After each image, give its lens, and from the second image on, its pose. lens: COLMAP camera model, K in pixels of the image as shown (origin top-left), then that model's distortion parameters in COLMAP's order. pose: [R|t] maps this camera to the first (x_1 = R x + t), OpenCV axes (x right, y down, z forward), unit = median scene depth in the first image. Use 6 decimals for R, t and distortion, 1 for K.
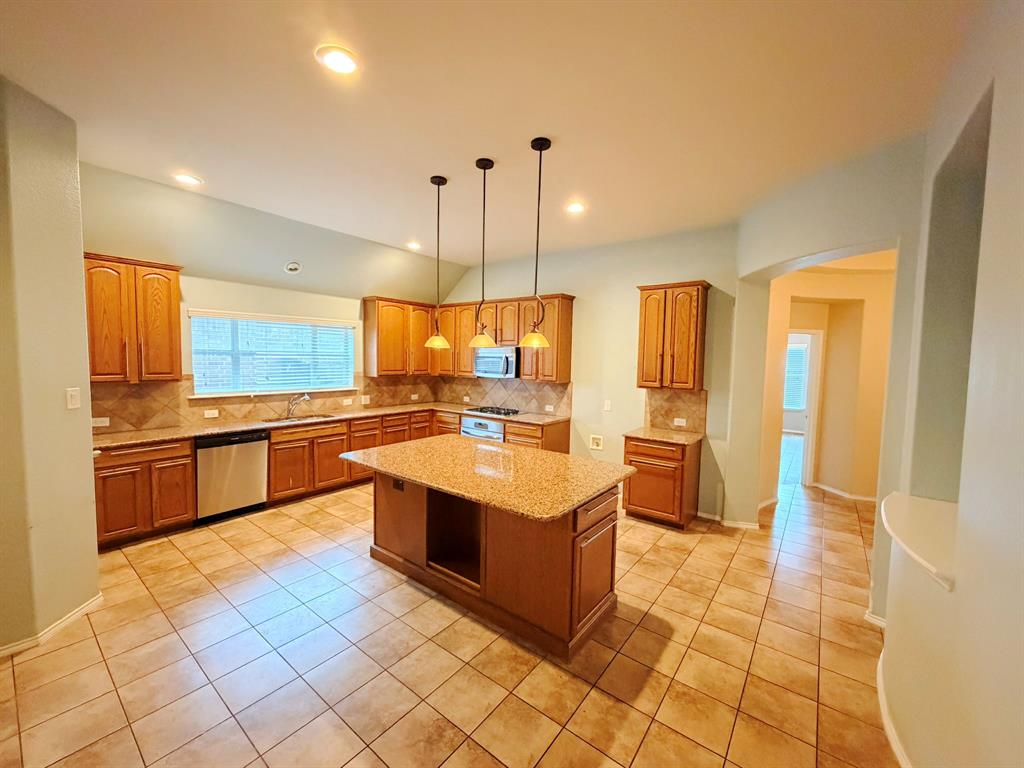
lens RADIAL K [[408.2, 0, 509.9], [0, 408.2, 383.0], [0, 0, 1]] dist [-0.001044, 0.000105]
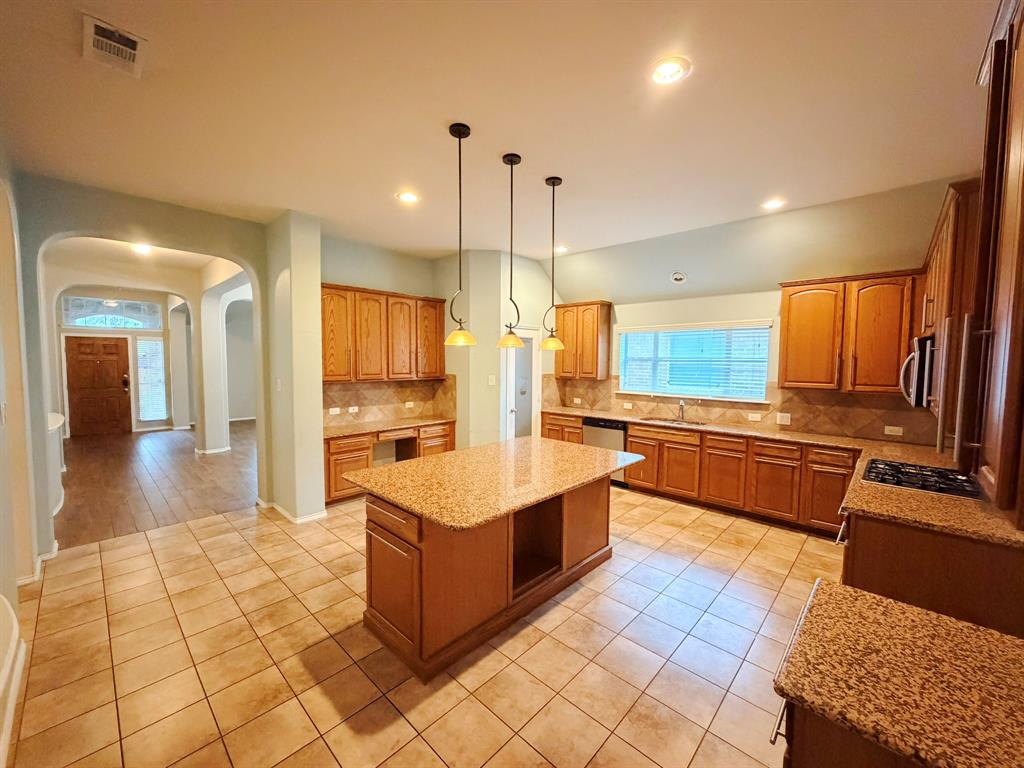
lens RADIAL K [[408.2, 0, 509.9], [0, 408.2, 383.0], [0, 0, 1]] dist [-0.001044, 0.000105]
pose [[-0.097478, 0.039597, -0.994450, 0.587036], [-0.073169, 0.996219, 0.046840, -0.030942], [0.992544, 0.077328, -0.094212, 0.712798]]
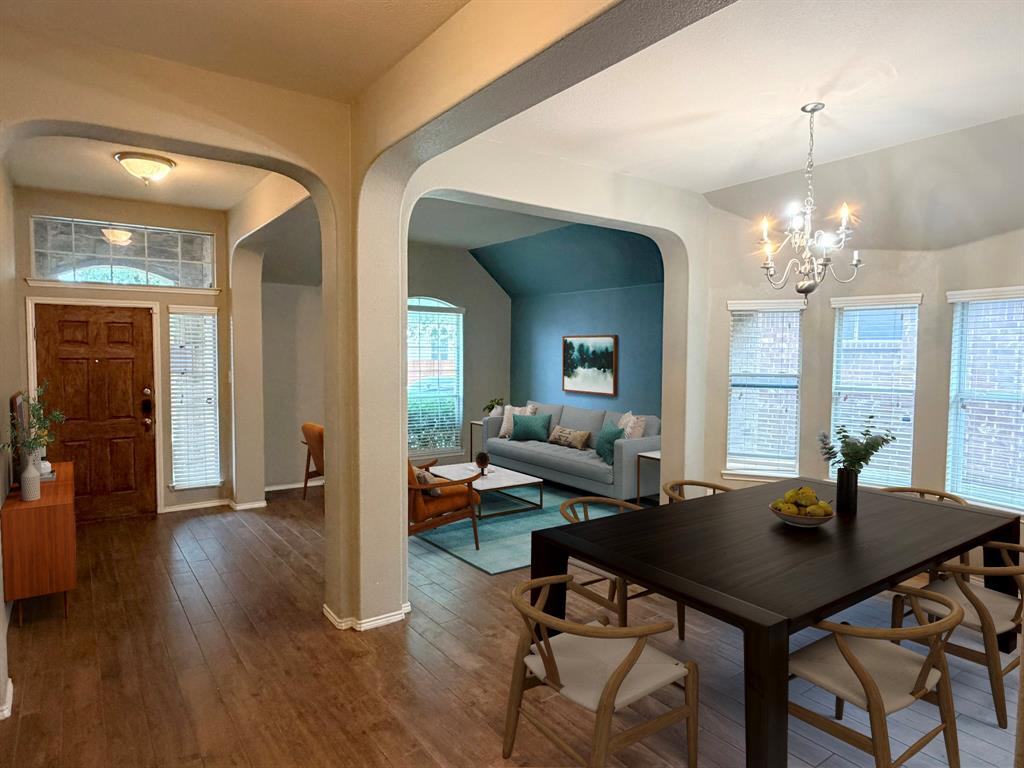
lens RADIAL K [[635.1, 0, 512.0], [0, 635.1, 384.0], [0, 0, 1]] dist [-0.003914, -0.001139]
pose [[-0.295378, 0.037025, -0.954663, 0.396321], [-0.070927, 0.995641, 0.060559, -0.020966], [0.952744, 0.085599, -0.291464, 0.472978]]
